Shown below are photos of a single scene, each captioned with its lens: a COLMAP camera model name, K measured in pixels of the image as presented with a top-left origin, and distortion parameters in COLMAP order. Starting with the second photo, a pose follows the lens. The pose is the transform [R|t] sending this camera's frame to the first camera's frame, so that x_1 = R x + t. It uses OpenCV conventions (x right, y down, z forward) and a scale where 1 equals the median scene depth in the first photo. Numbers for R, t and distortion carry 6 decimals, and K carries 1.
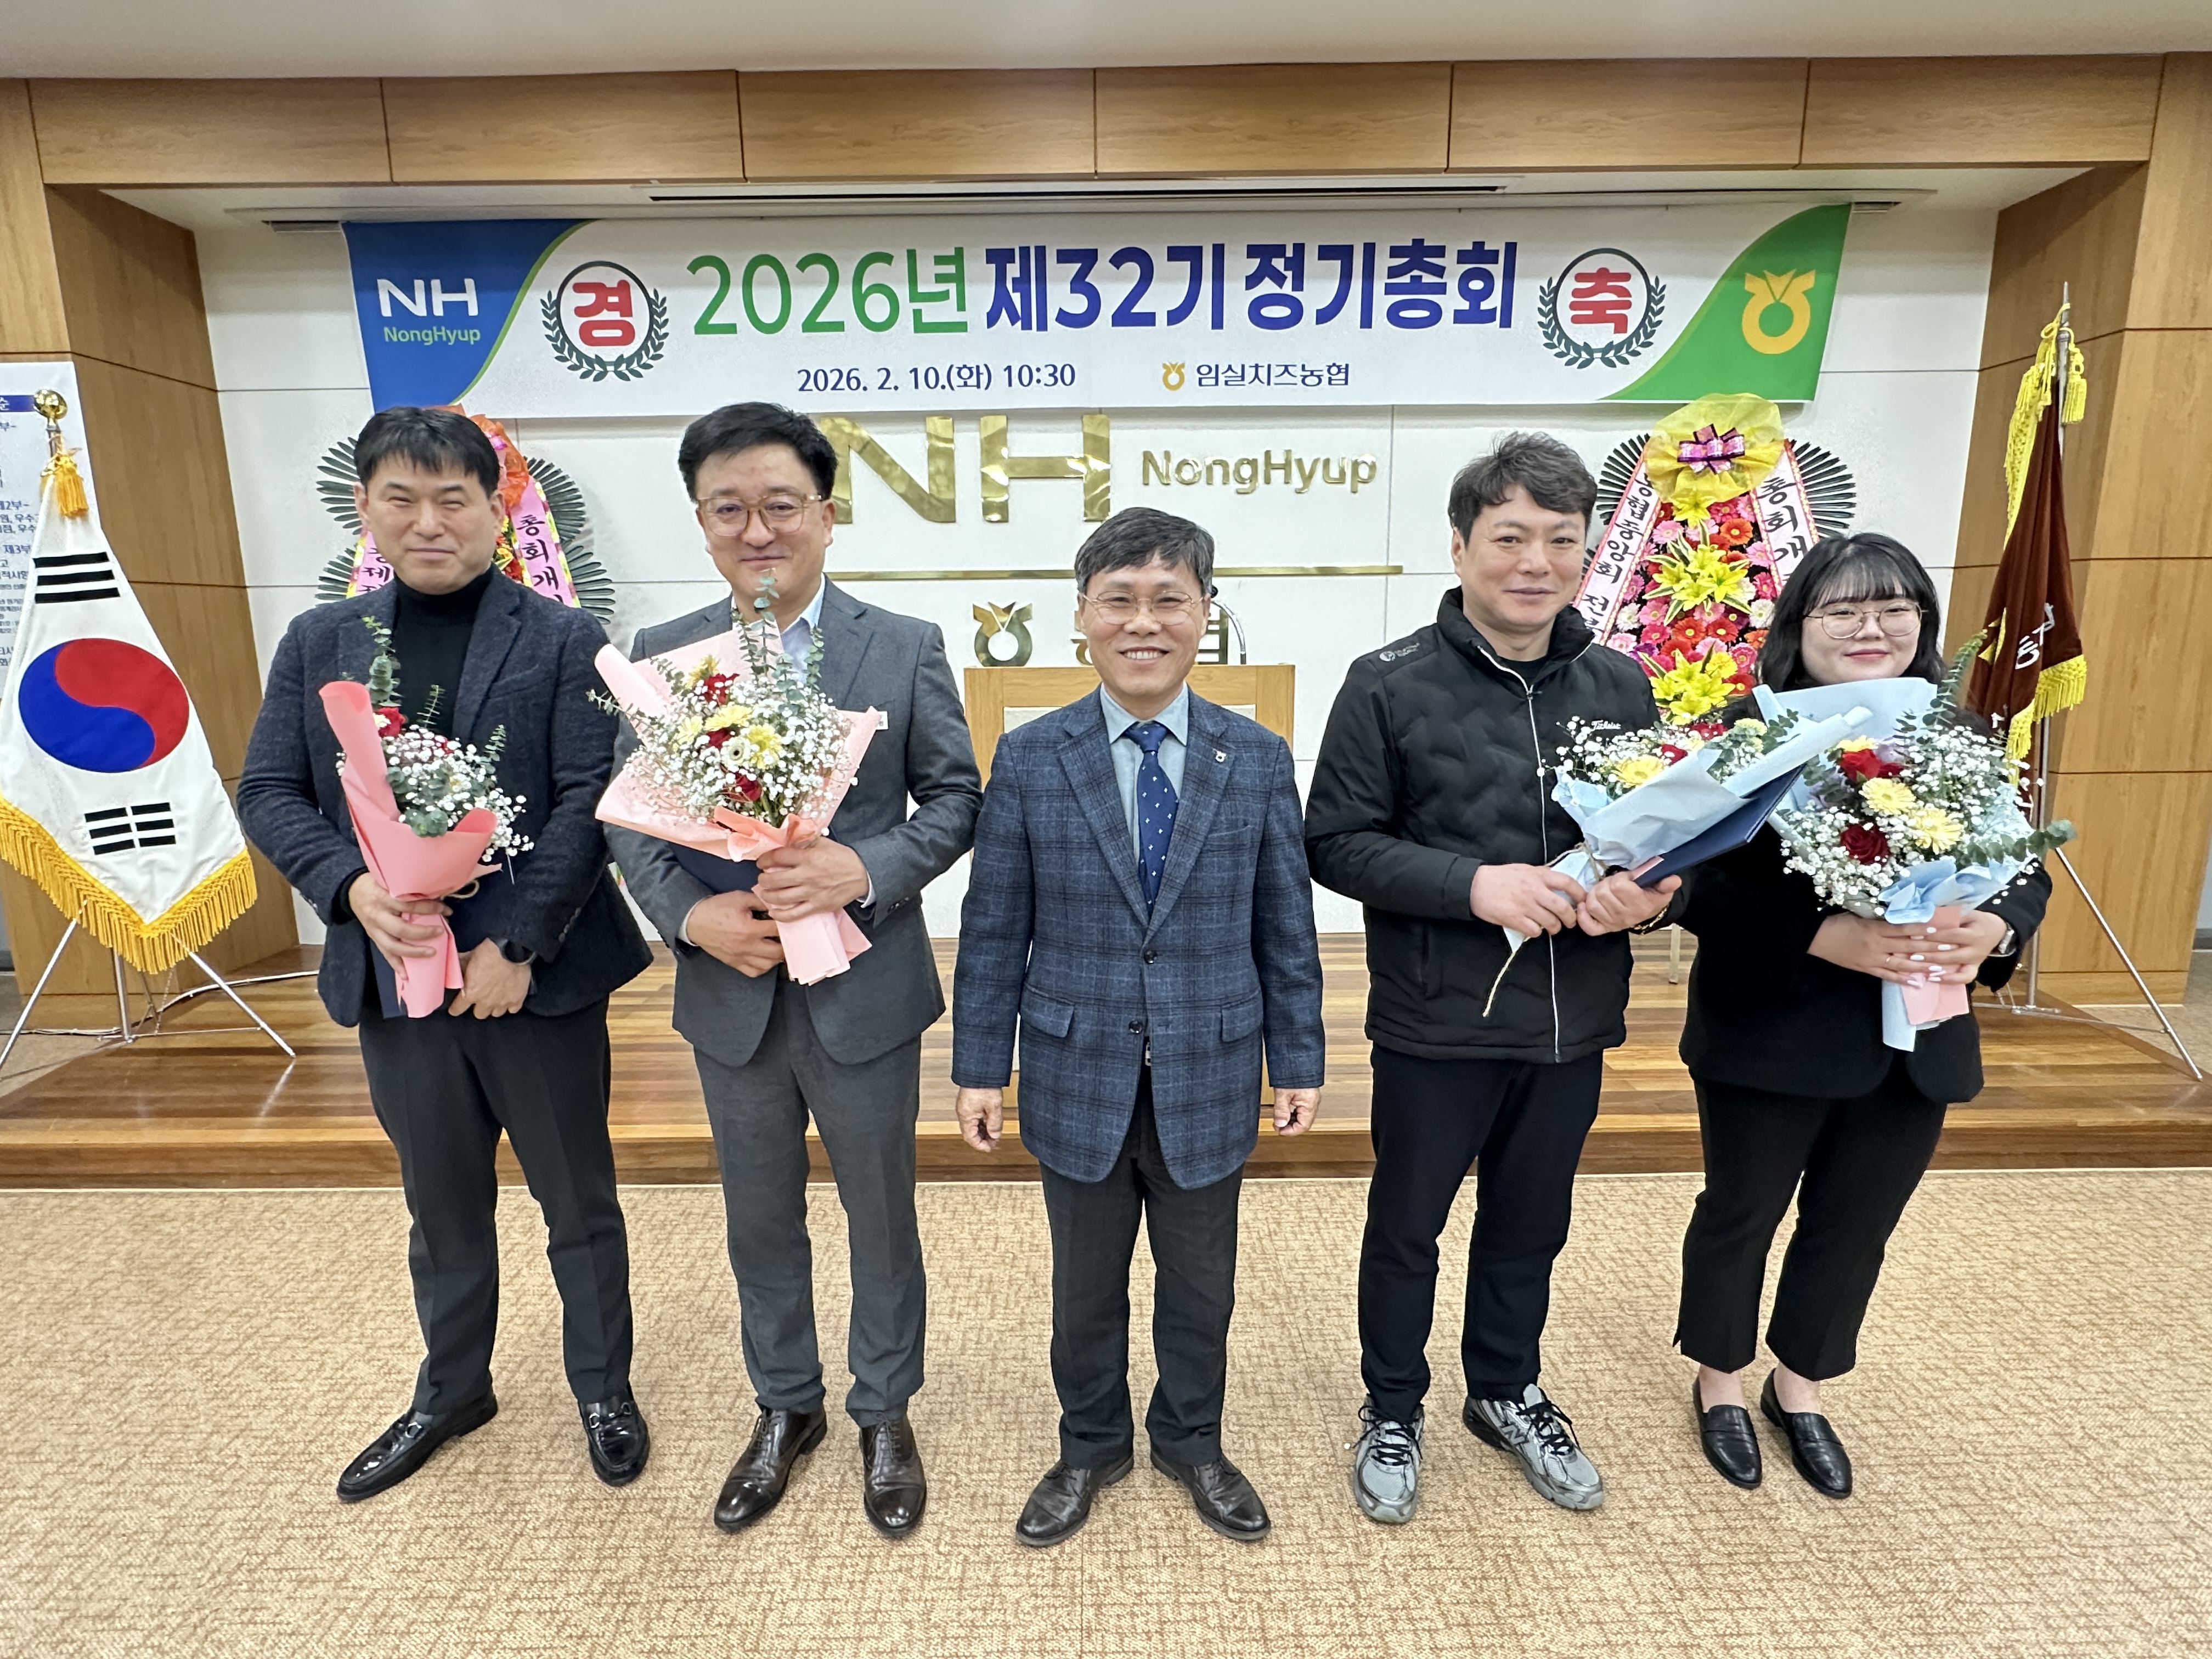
lens RADIAL K [[1186.9, 0, 1079.0], [0, 1186.9, 842.5], [0, 0, 1]] dist [-0.002759, 0.000551]
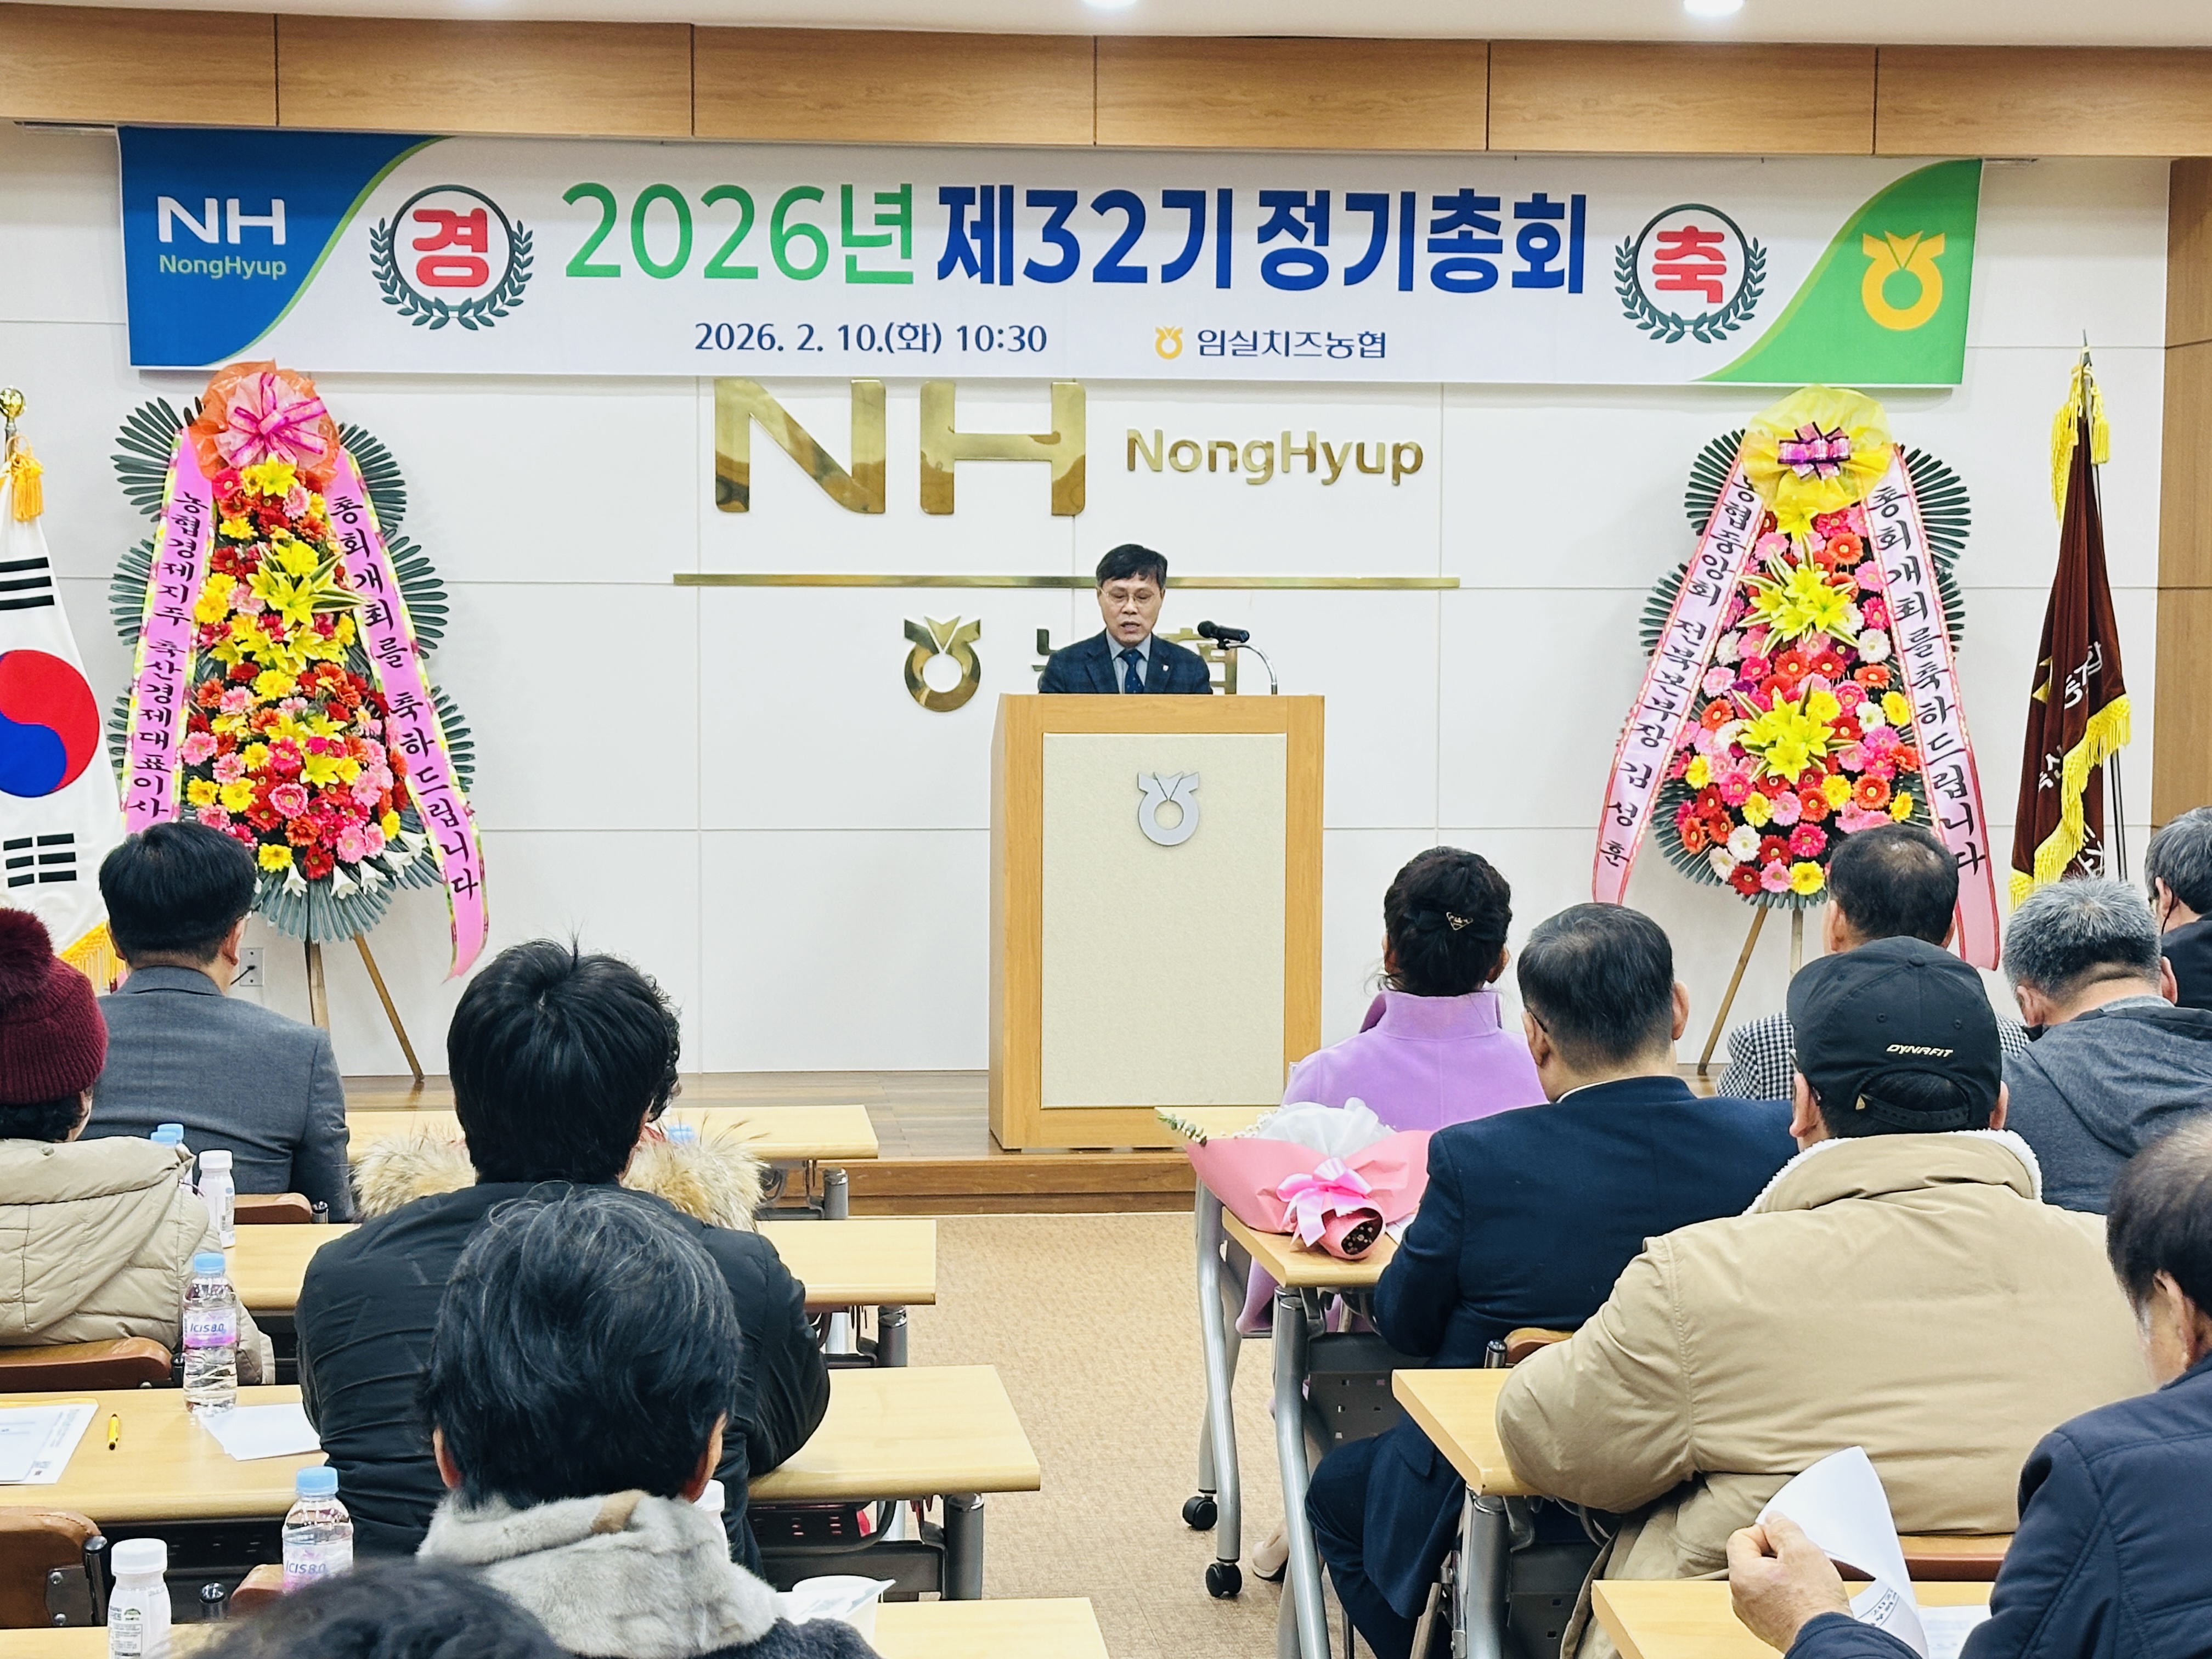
lens RADIAL K [[3798.1, 0, 1028.9], [0, 3798.1, 824.6], [0, 0, 1]] dist [0.171590, -0.011455]
pose [[0.994922, 0.009445, 0.100205, -0.274741], [0.003306, 0.991982, -0.126332, 0.258712], [-0.100595, 0.126022, 0.986914, -1.518032]]
